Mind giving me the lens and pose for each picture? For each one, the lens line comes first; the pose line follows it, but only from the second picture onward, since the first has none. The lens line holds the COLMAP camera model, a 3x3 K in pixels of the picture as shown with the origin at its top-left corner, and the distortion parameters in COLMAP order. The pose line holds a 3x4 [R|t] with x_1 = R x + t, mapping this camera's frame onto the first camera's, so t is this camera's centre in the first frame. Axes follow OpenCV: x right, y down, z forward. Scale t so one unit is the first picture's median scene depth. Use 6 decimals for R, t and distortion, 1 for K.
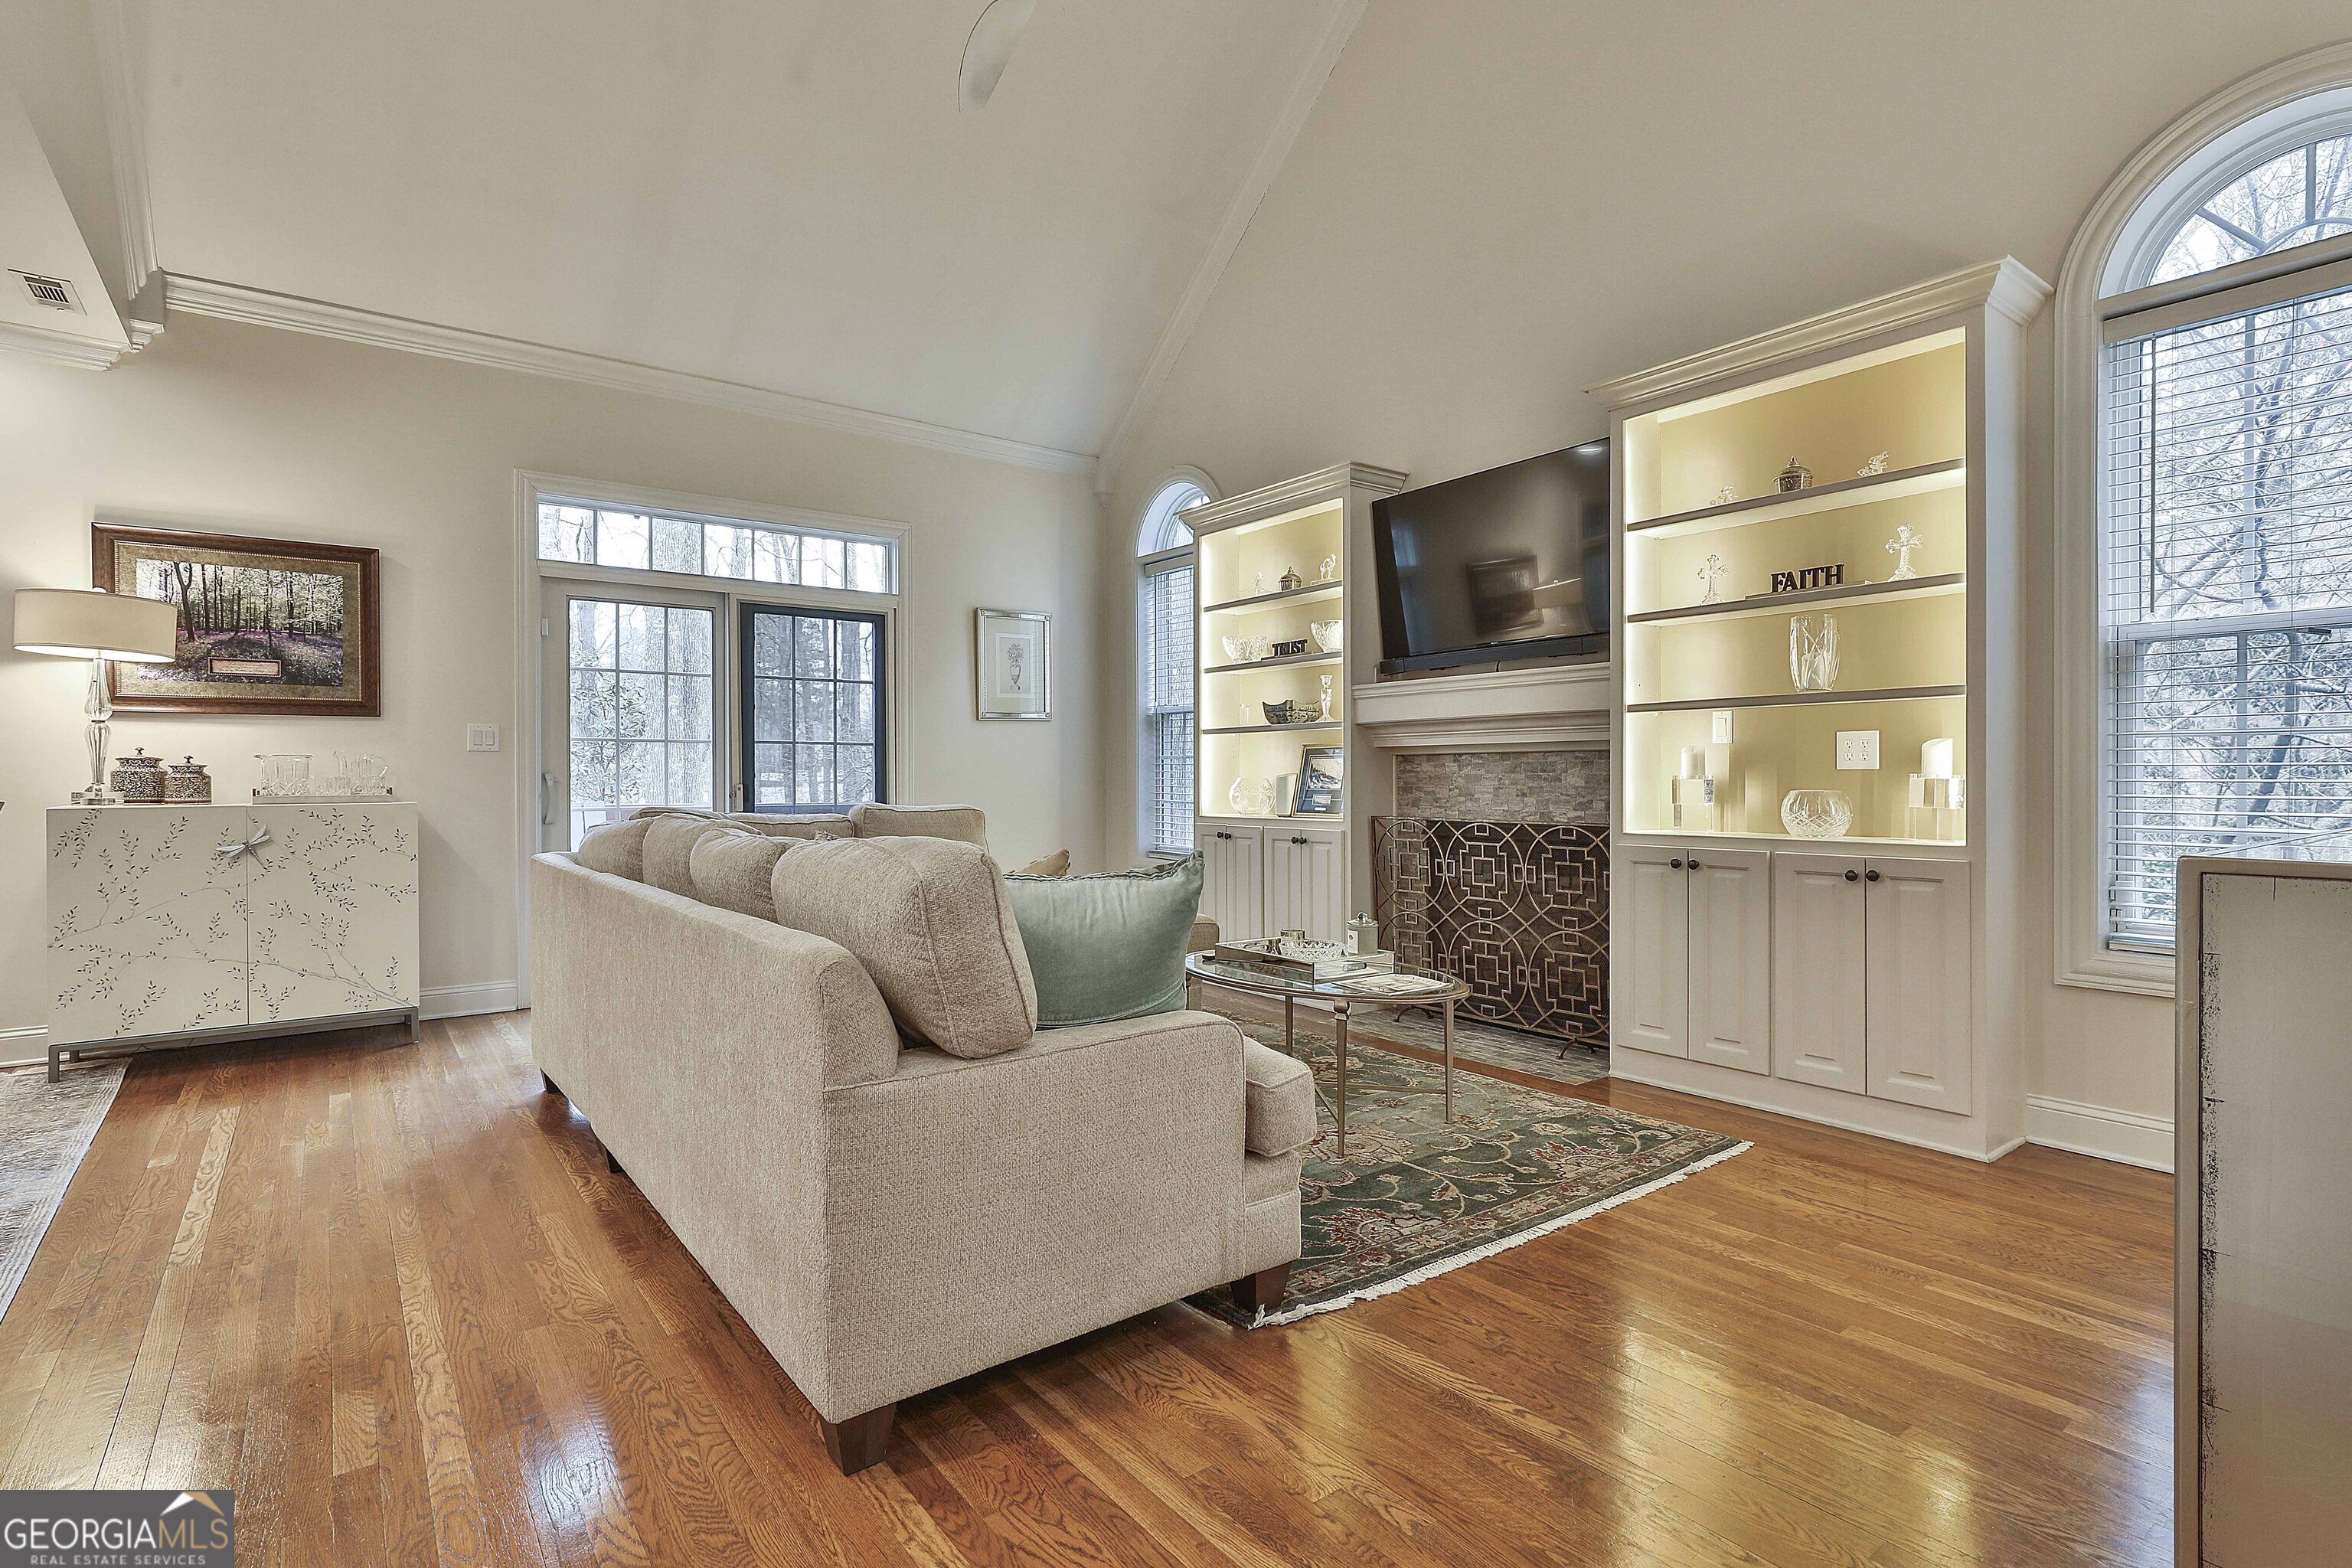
lens RADIAL K [[1135.4, 0, 1171.8], [0, 1135.4, 778.5], [0, 0, 1]] dist [-0.001656, 0.001790]
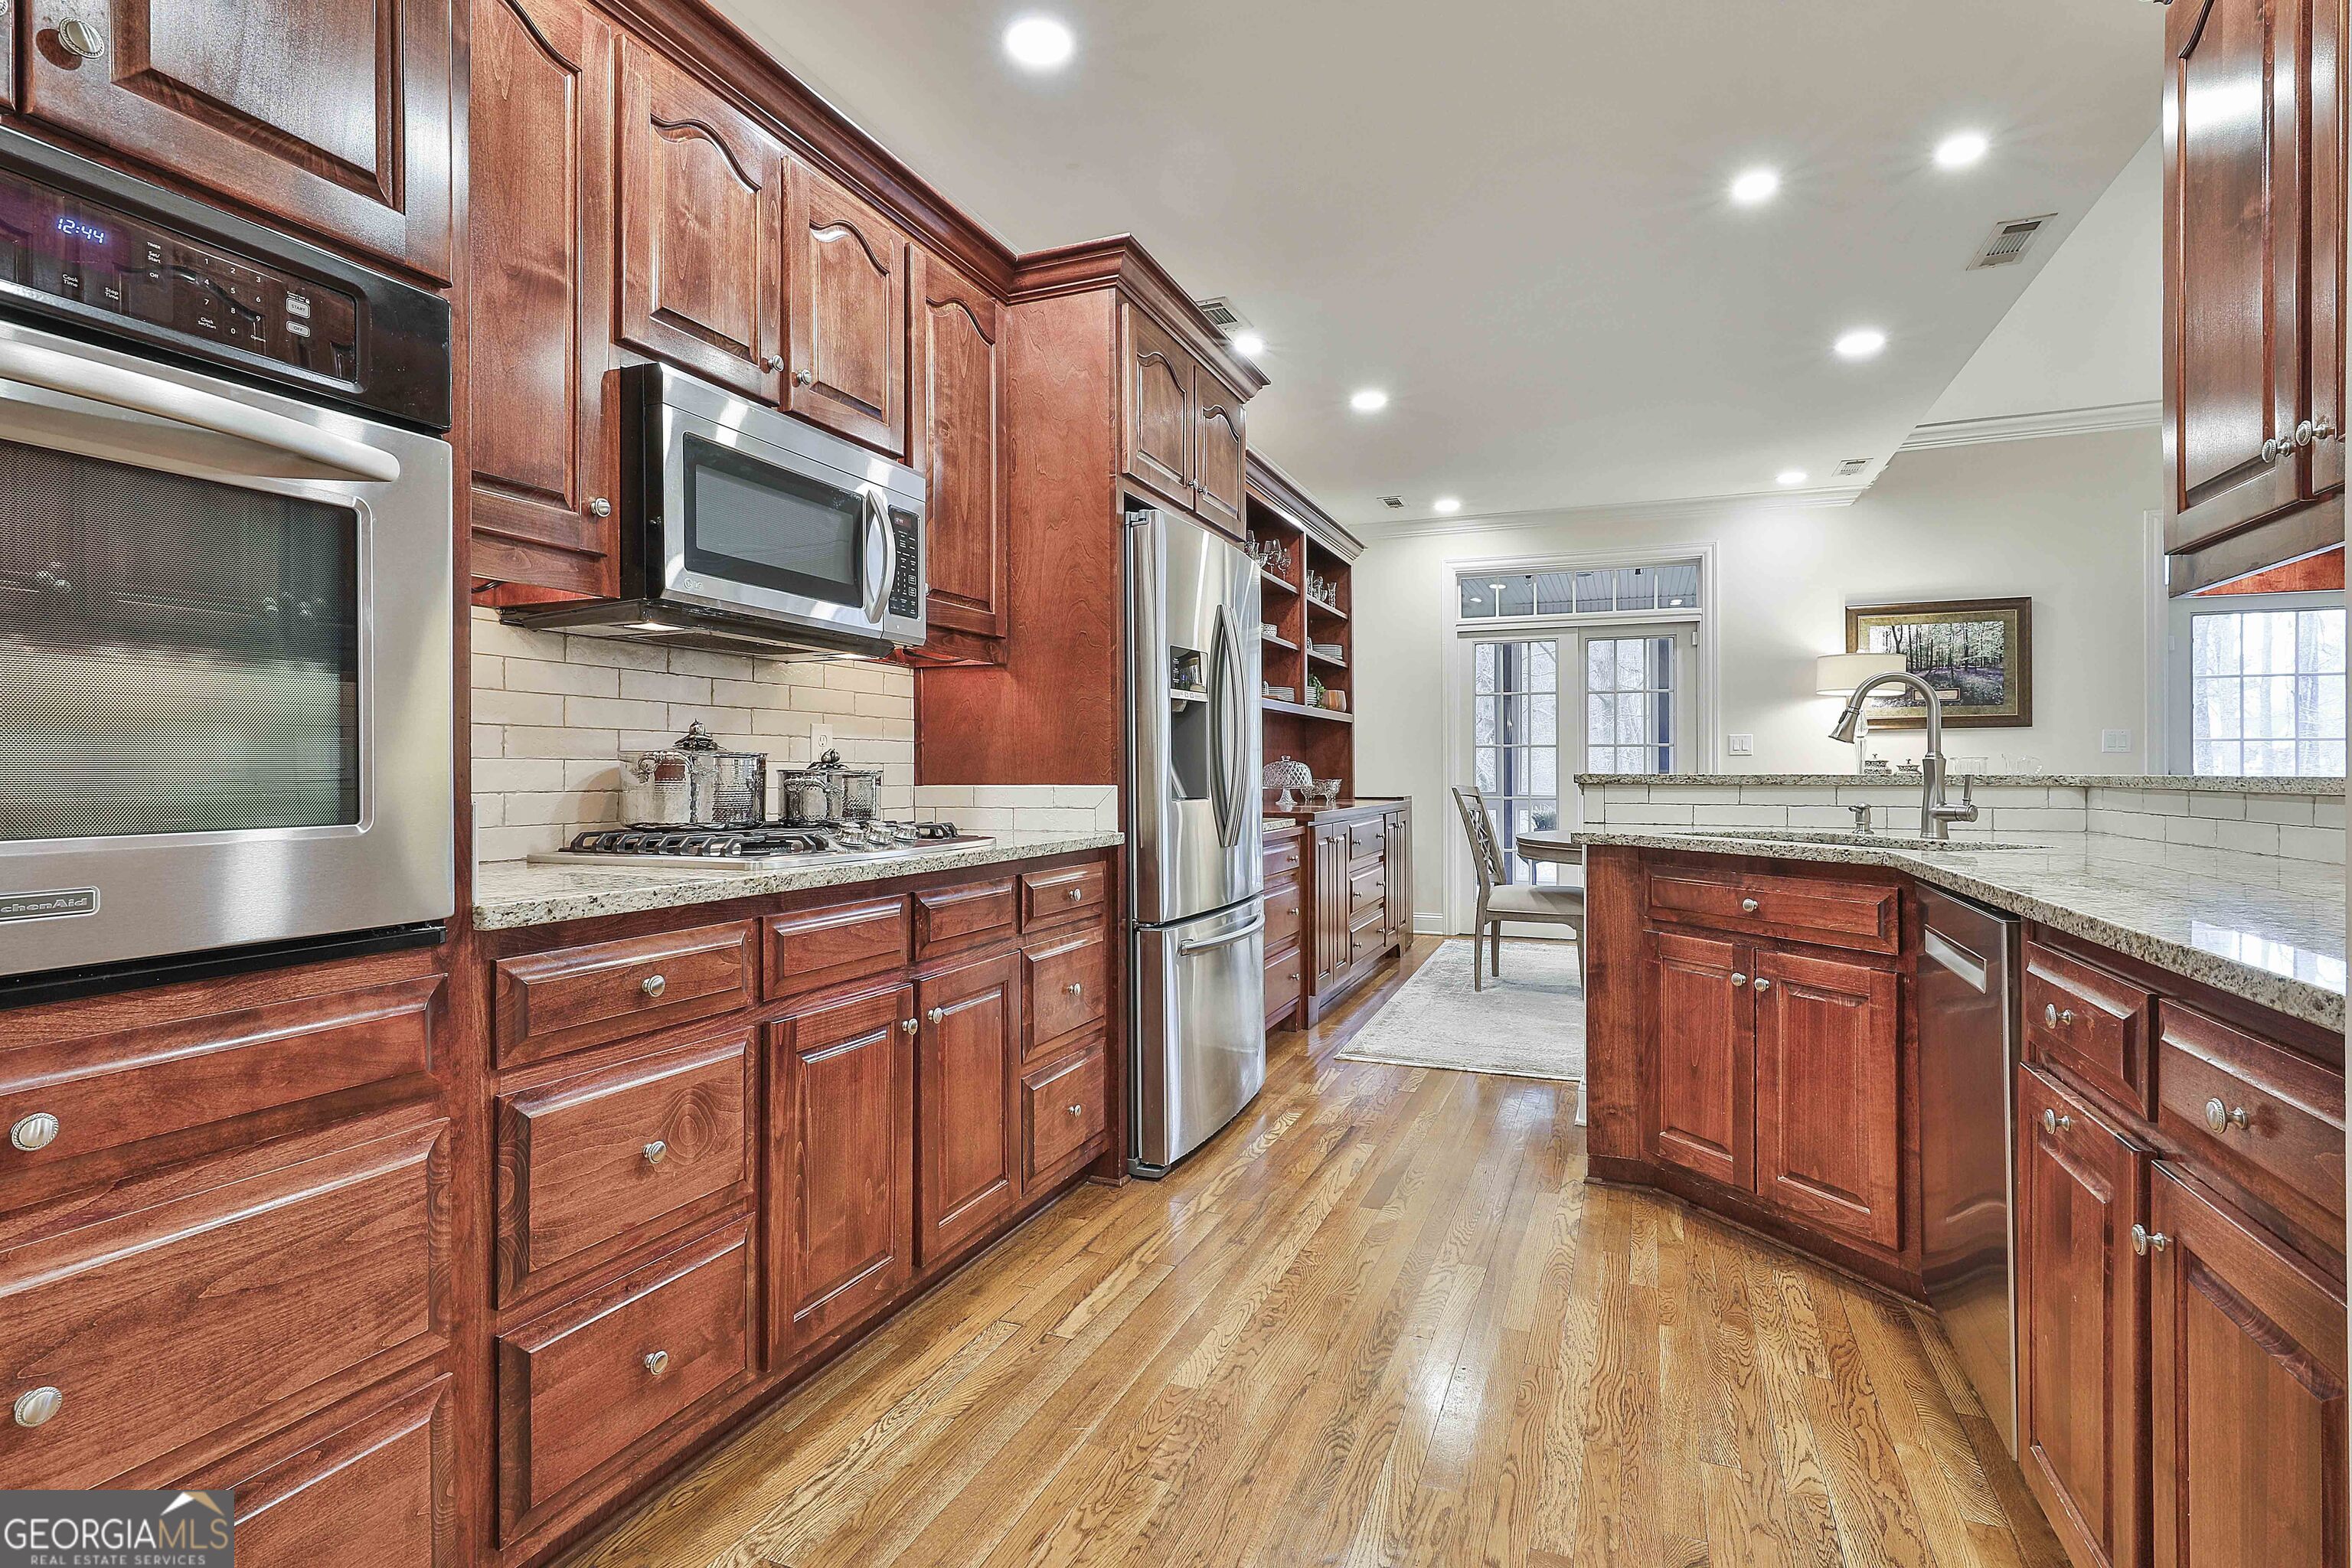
lens RADIAL K [[1135.4, 0, 1176.3], [0, 1135.4, 779.9], [0, 0, 1]] dist [-0.001656, 0.001790]
pose [[0.517972, 0.004682, -0.855385, -0.101940], [-0.002073, 0.999989, 0.004219, 0.003002], [0.855395, -0.000412, 0.517976, -0.521737]]
